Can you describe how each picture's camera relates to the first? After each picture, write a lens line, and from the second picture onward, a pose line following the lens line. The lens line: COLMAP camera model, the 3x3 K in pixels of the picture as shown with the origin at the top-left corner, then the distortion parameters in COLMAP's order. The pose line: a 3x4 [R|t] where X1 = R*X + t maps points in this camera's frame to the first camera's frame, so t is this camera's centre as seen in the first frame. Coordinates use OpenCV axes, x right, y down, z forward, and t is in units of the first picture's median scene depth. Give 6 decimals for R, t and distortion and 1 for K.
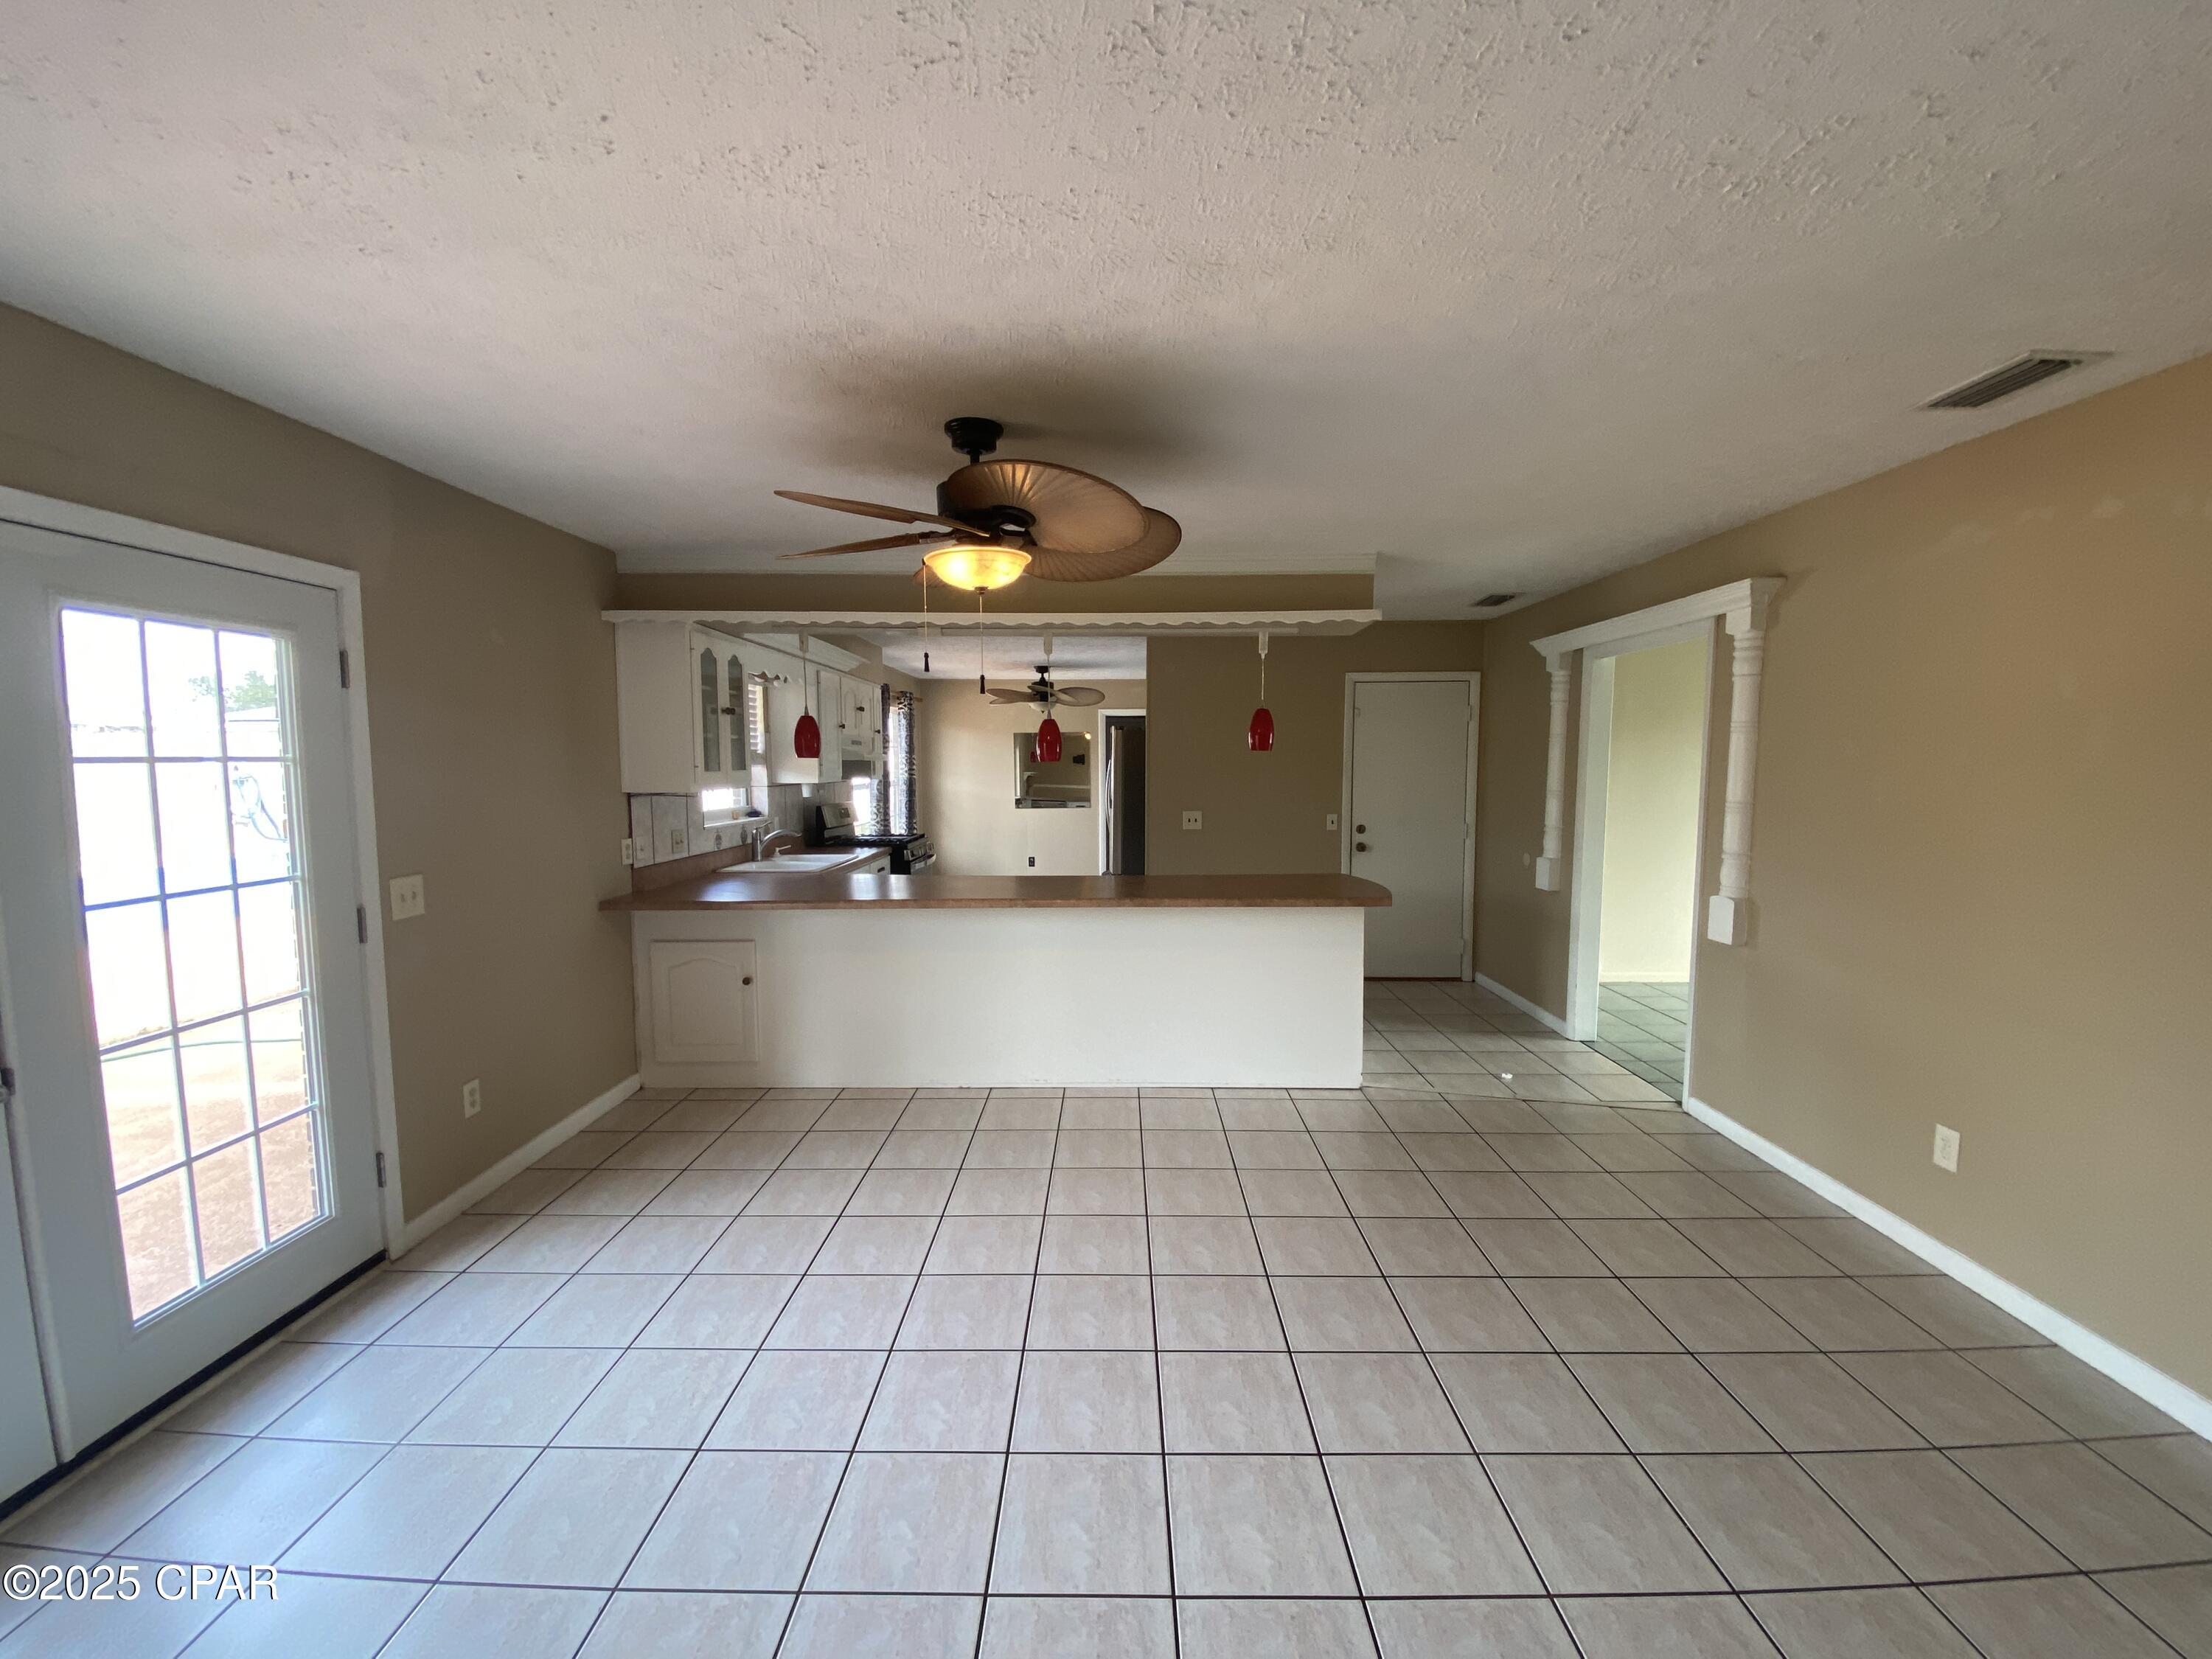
lens RADIAL K [[901.1, 0, 1105.7], [0, 901.1, 832.3], [0, 0, 1]] dist [0.009569, -0.011483]
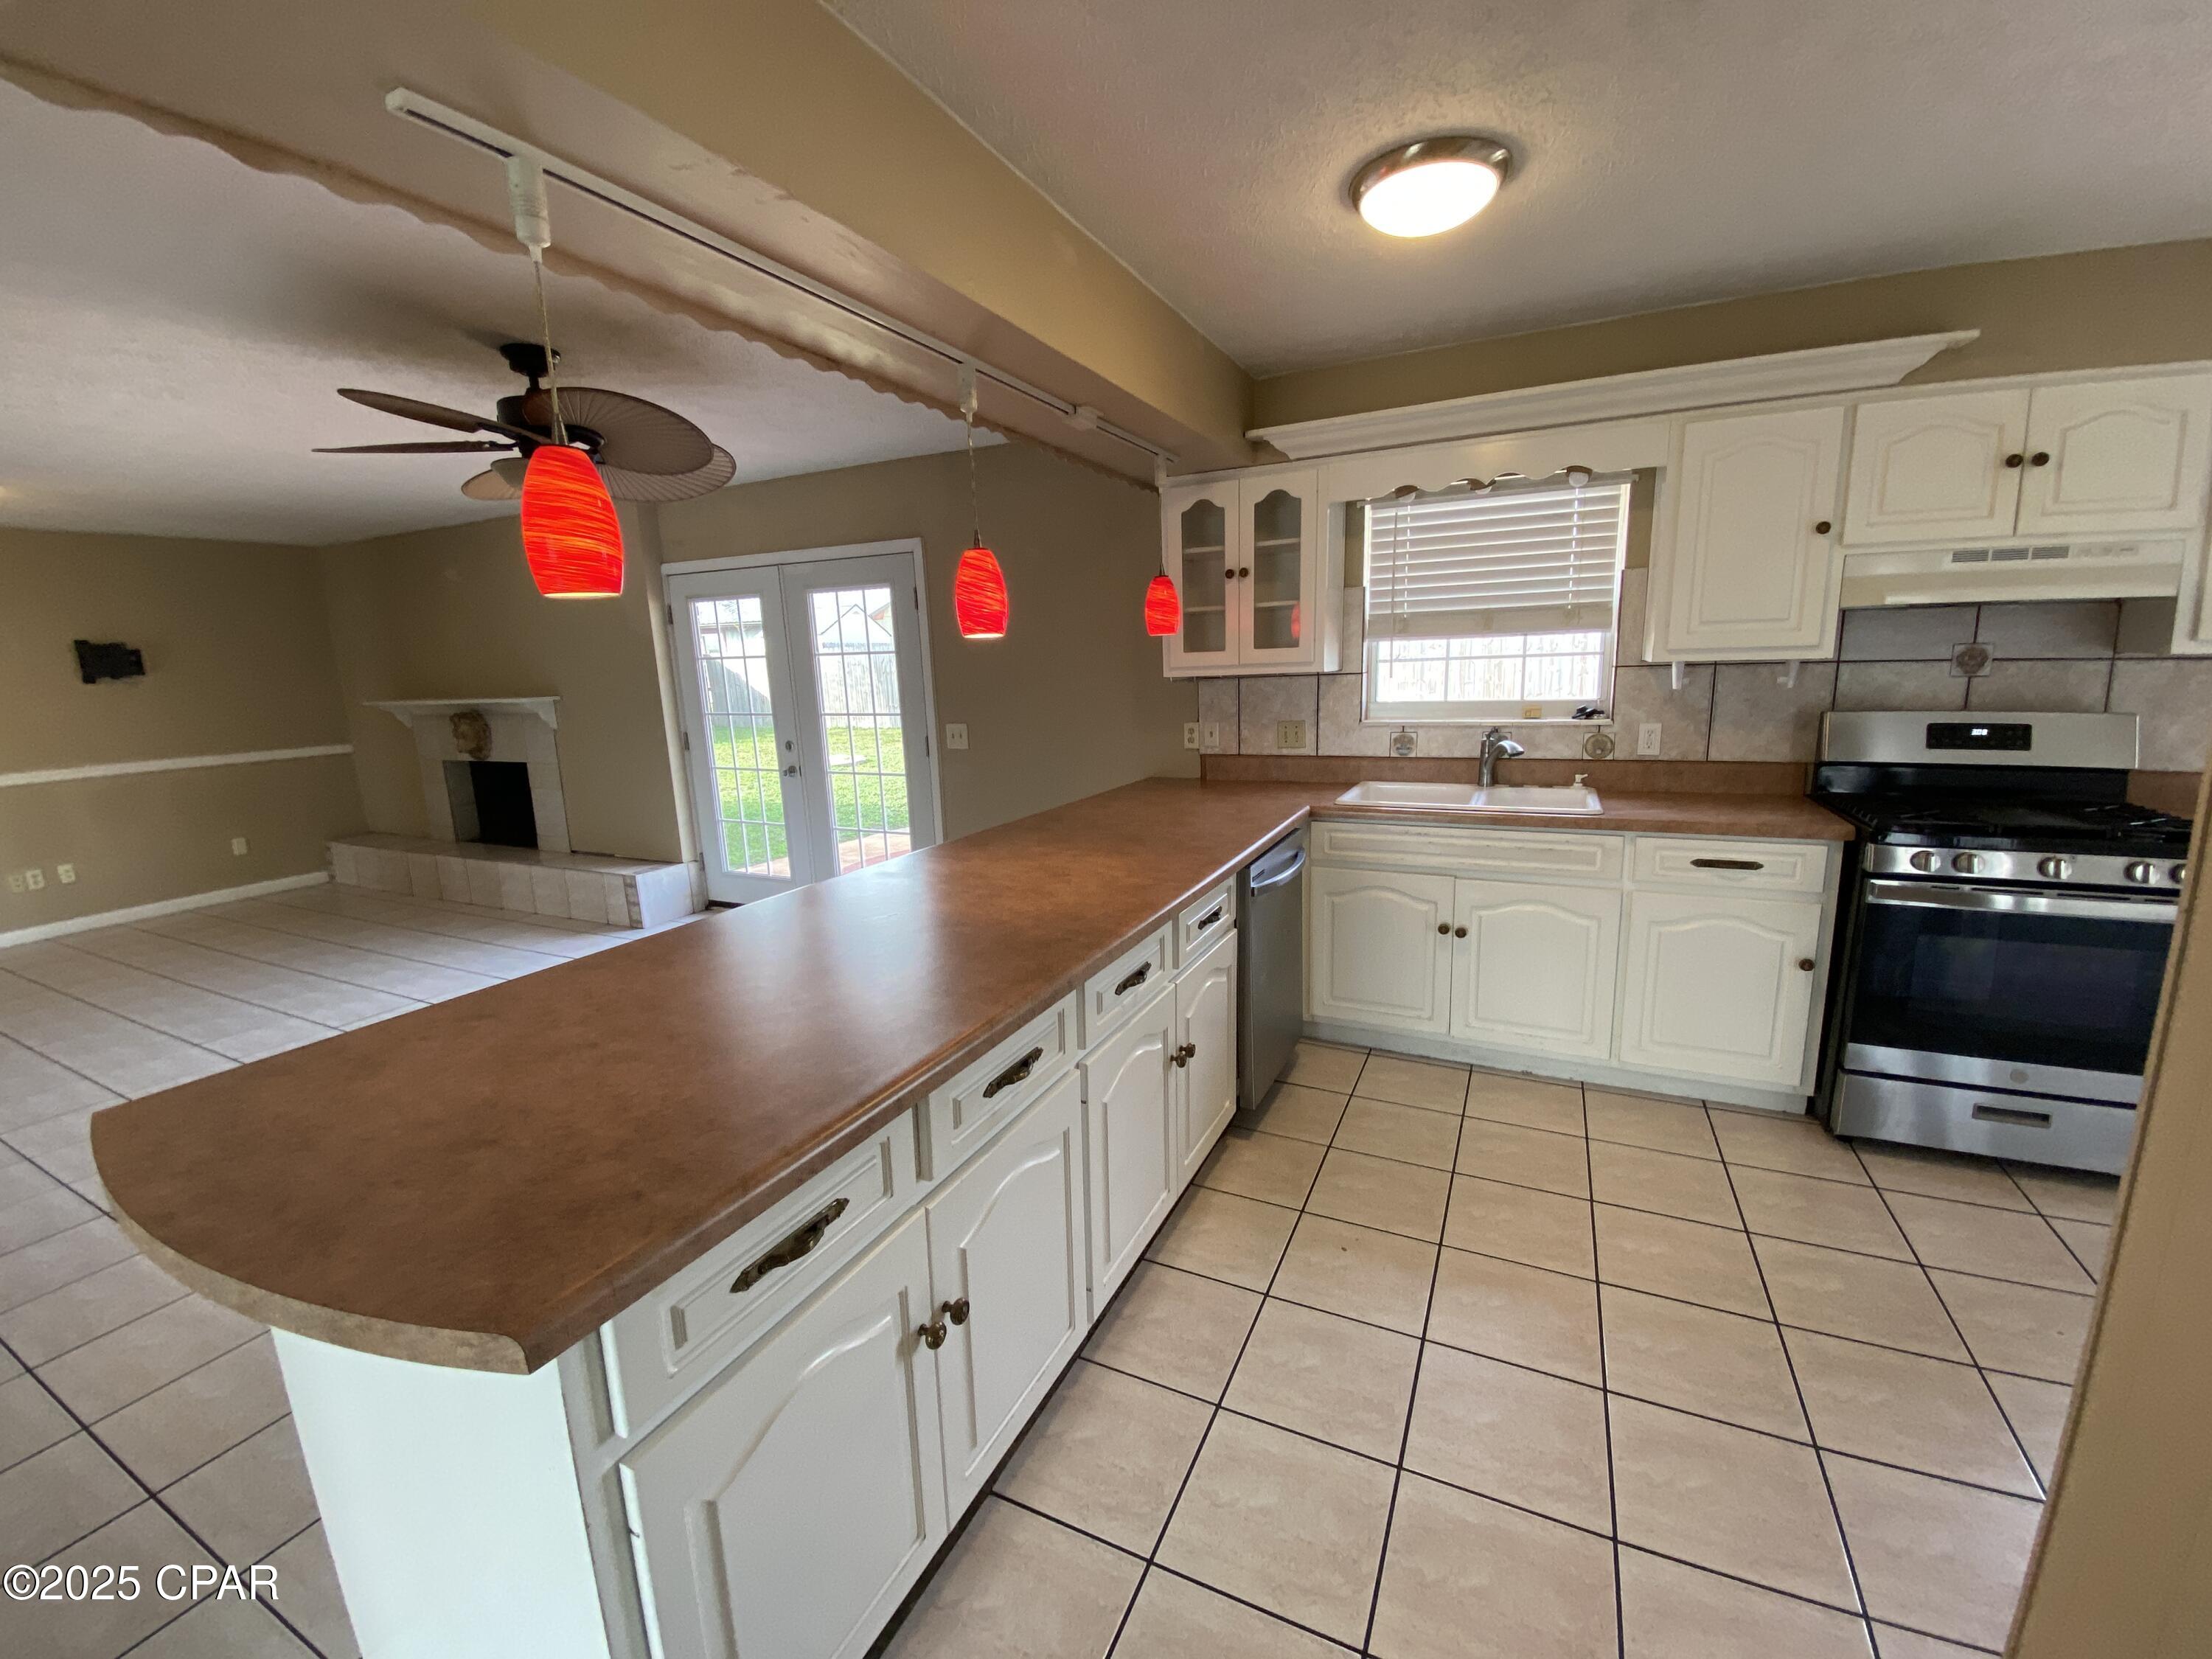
lens RADIAL K [[901.1, 0, 1098.3], [0, 901.1, 835.6], [0, 0, 1]] dist [0.009569, -0.011483]
pose [[-0.421372, 0.189503, -0.886868, 0.580013], [-0.040851, 0.972965, 0.227310, -0.129728], [0.905967, 0.132012, -0.402239, 1.875634]]
